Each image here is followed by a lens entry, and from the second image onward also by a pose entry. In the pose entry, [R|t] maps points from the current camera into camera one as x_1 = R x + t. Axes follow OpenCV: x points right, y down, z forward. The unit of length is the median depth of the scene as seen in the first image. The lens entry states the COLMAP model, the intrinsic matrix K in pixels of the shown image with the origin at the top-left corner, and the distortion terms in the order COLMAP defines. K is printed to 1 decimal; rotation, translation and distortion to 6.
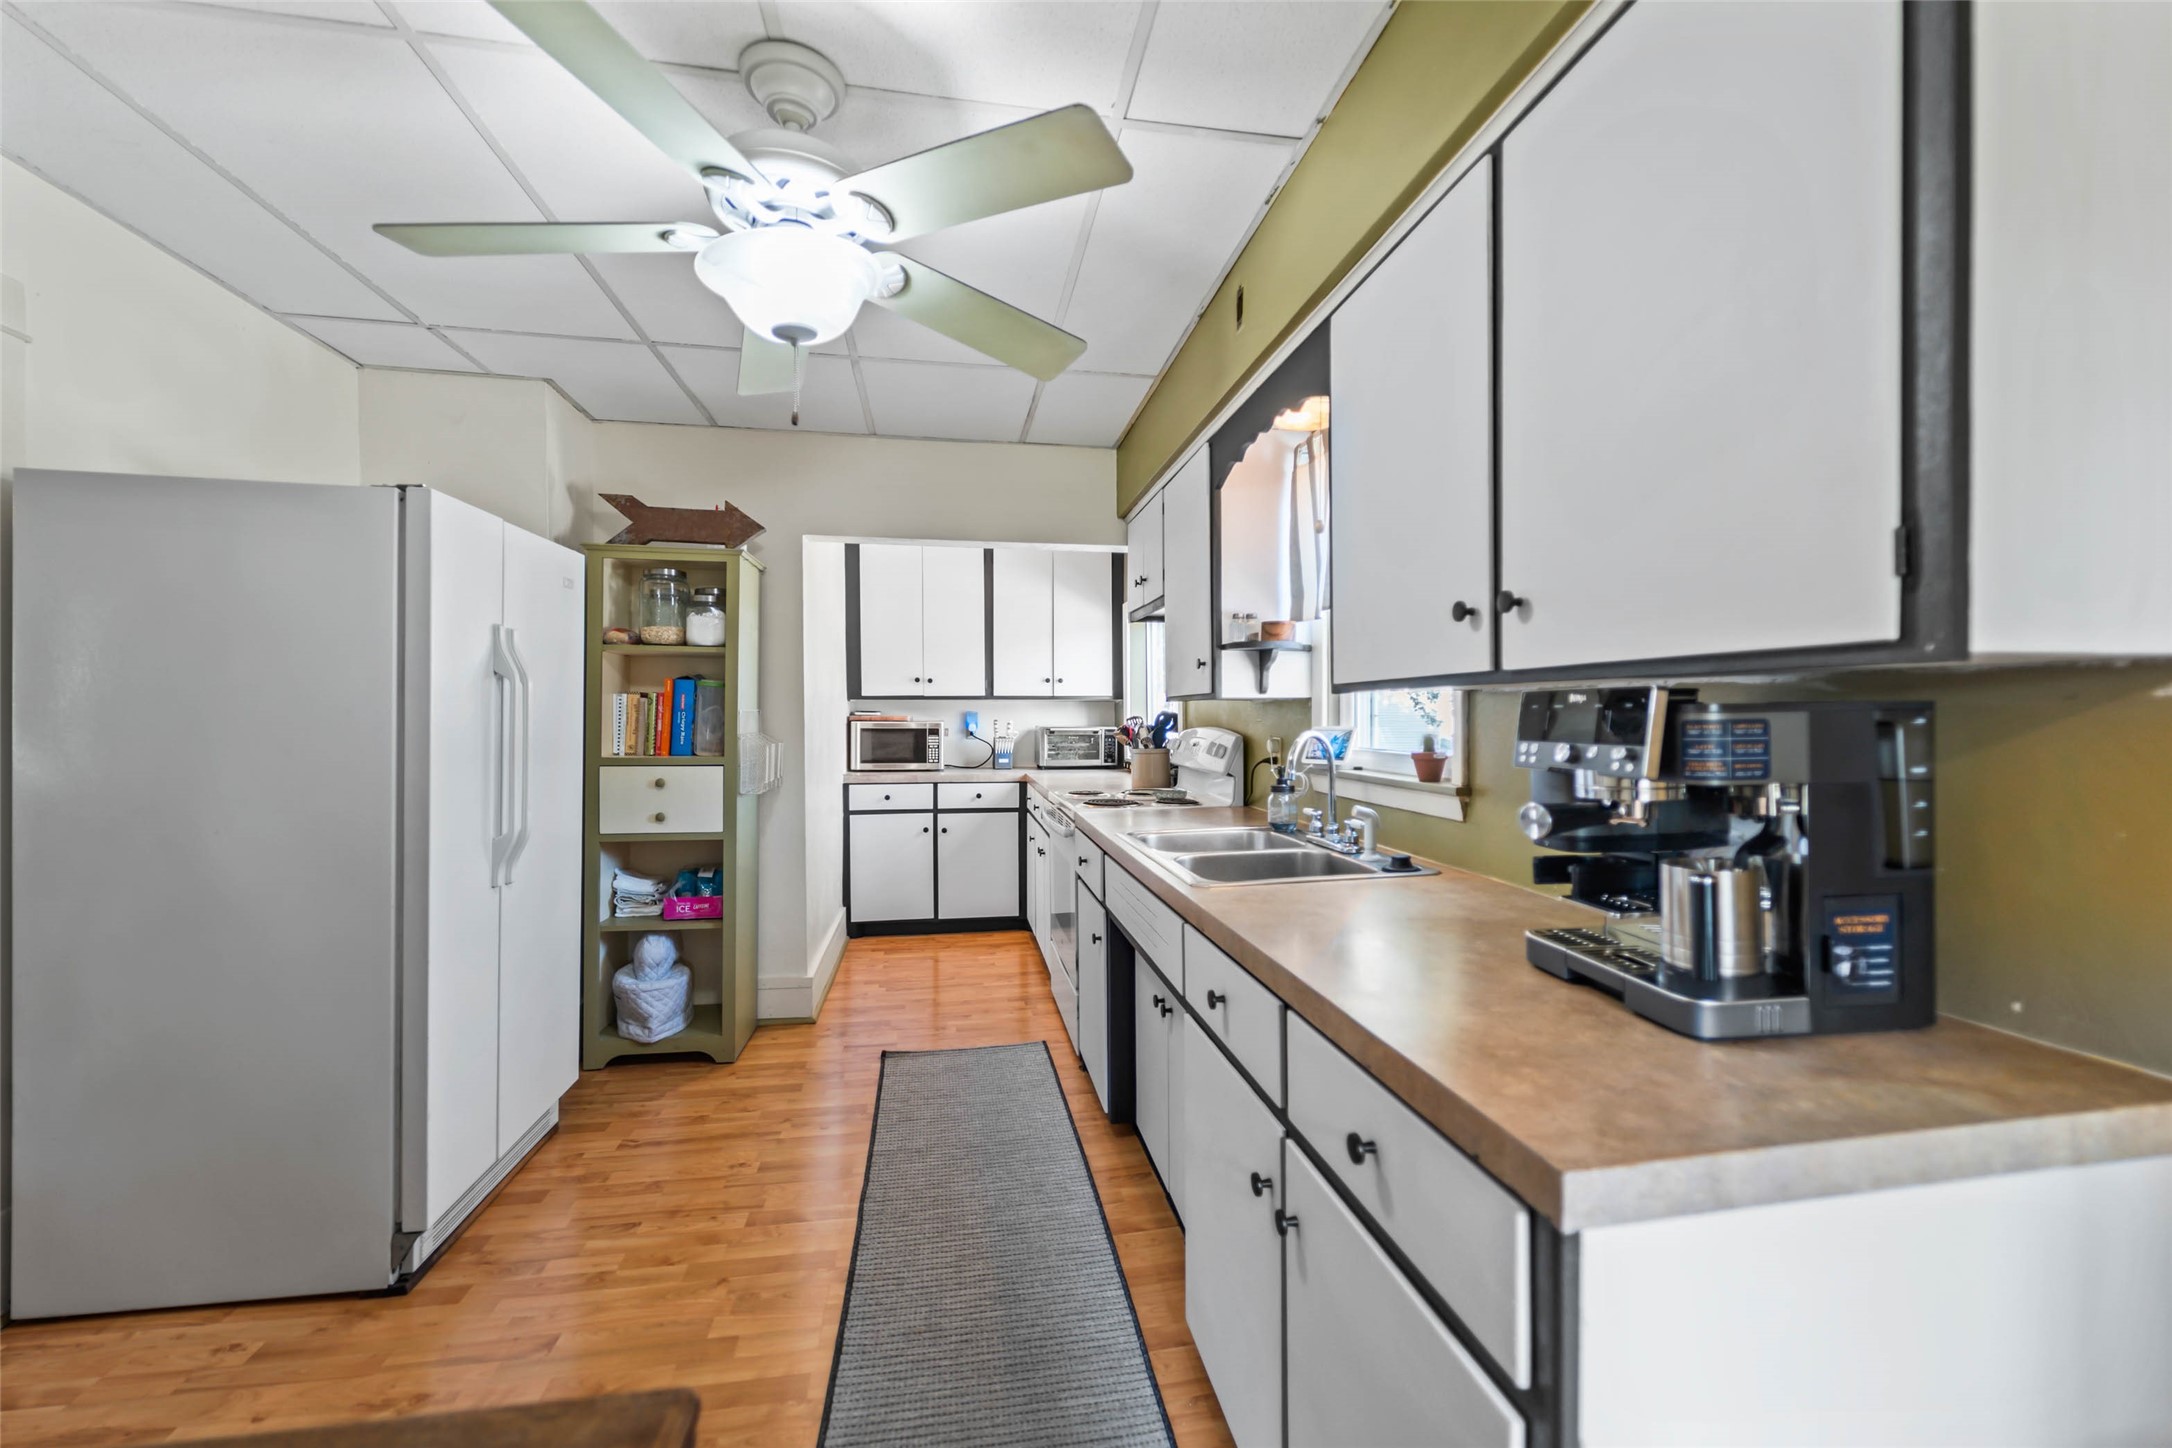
lens RADIAL K [[871.9, 0, 1082.7], [0, 871.9, 718.5], [0, 0, 1]] dist [0.001177, -0.001032]
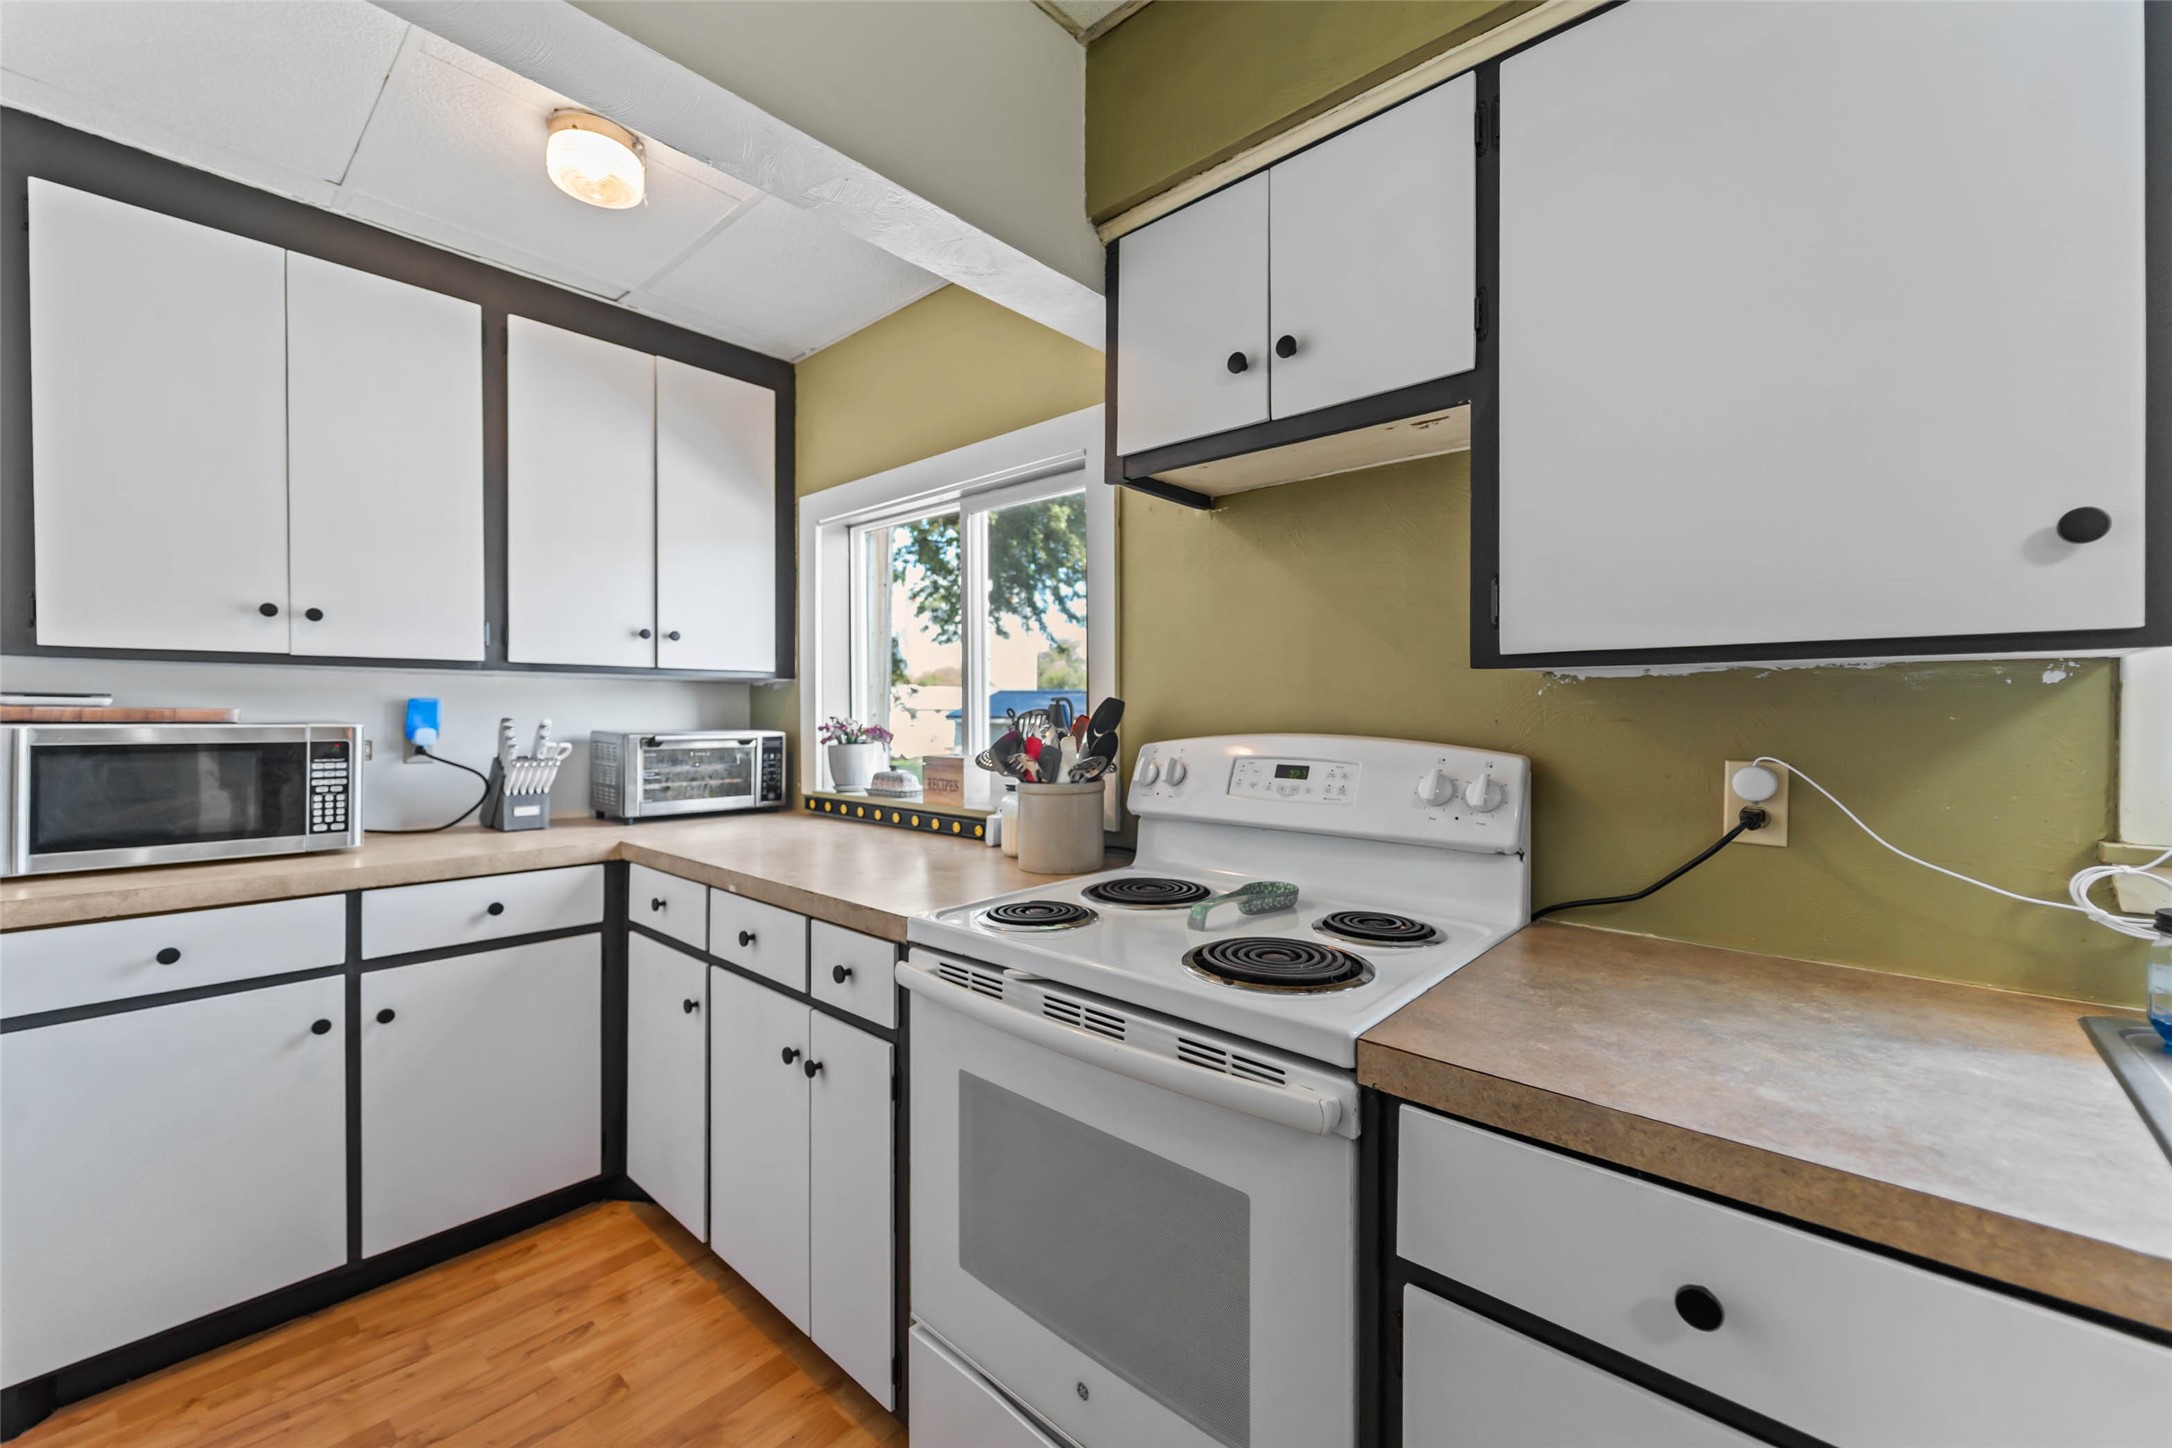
lens RADIAL K [[871.9, 0, 1106.0], [0, 871.9, 710.9], [0, 0, 1]] dist [0.001177, -0.001032]
pose [[0.764393, 0.003318, 0.644742, -0.157573], [-0.000473, 0.999989, -0.004585, -0.000198], [-0.644750, 0.003200, 0.764386, 0.496265]]
